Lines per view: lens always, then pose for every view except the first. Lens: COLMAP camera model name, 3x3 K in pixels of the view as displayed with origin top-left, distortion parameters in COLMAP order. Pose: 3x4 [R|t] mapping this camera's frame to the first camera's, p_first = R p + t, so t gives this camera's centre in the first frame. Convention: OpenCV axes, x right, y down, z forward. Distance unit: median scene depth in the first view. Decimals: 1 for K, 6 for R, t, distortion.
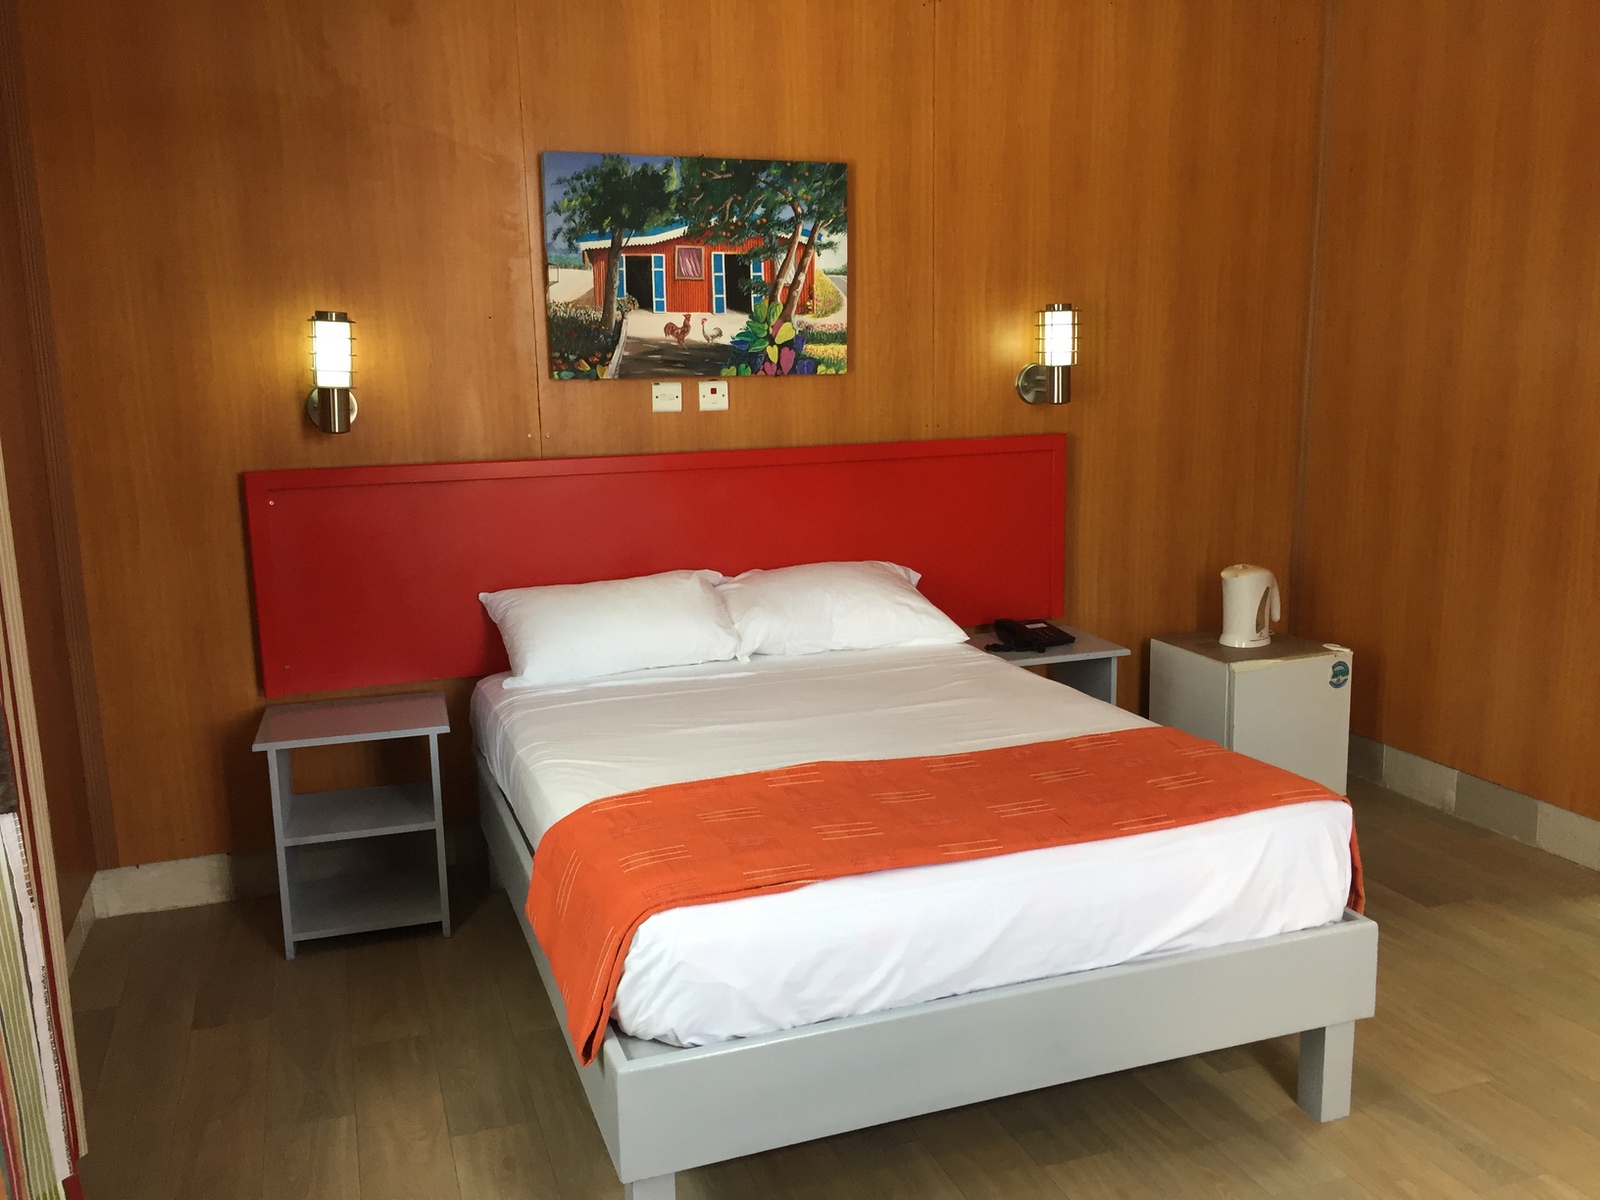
lens RADIAL K [[1364.8, 0, 797.1], [0, 1364.8, 601.0], [0, 0, 1]] dist [0.084444, -0.111074]
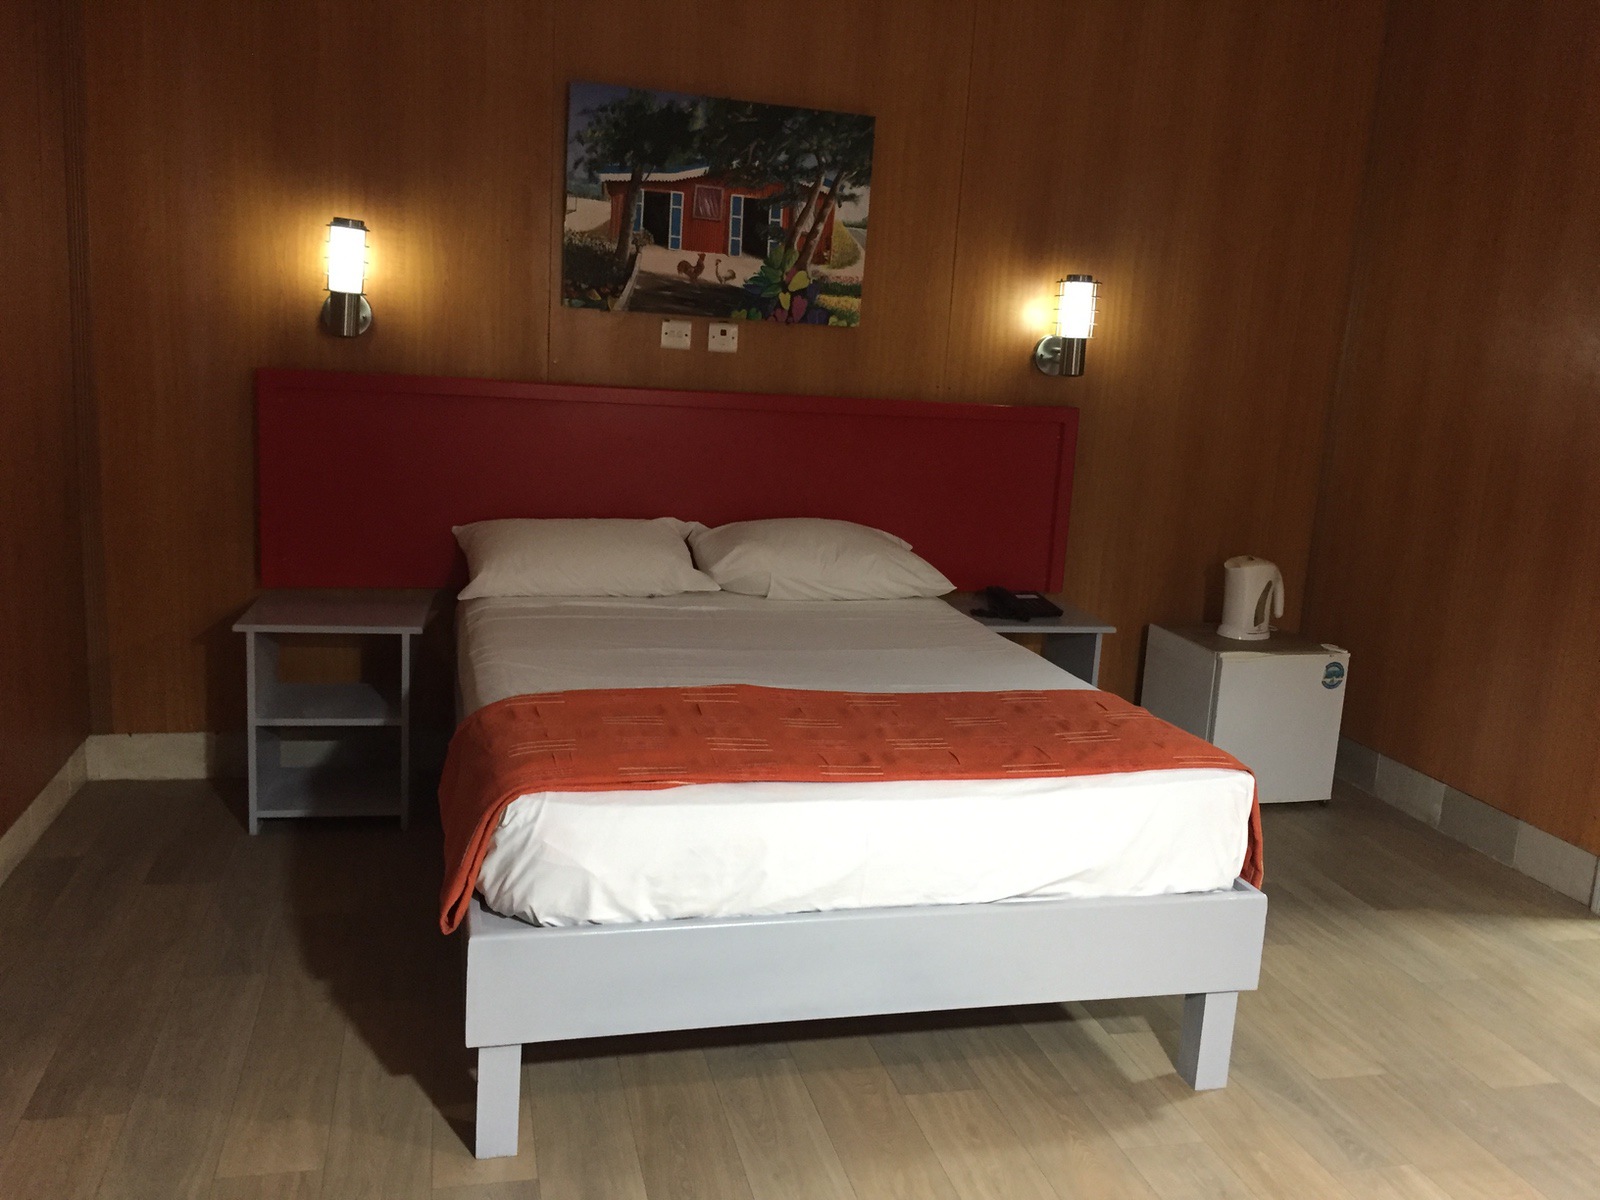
lens RADIAL K [[1364.8, 0, 804.3], [0, 1364.8, 601.5], [0, 0, 1]] dist [0.084444, -0.111074]
pose [[0.992525, 0.096159, -0.075150, 0.099187], [-0.095668, 0.995362, 0.010117, 0.030560], [0.075775, -0.002852, 0.997121, -0.008984]]
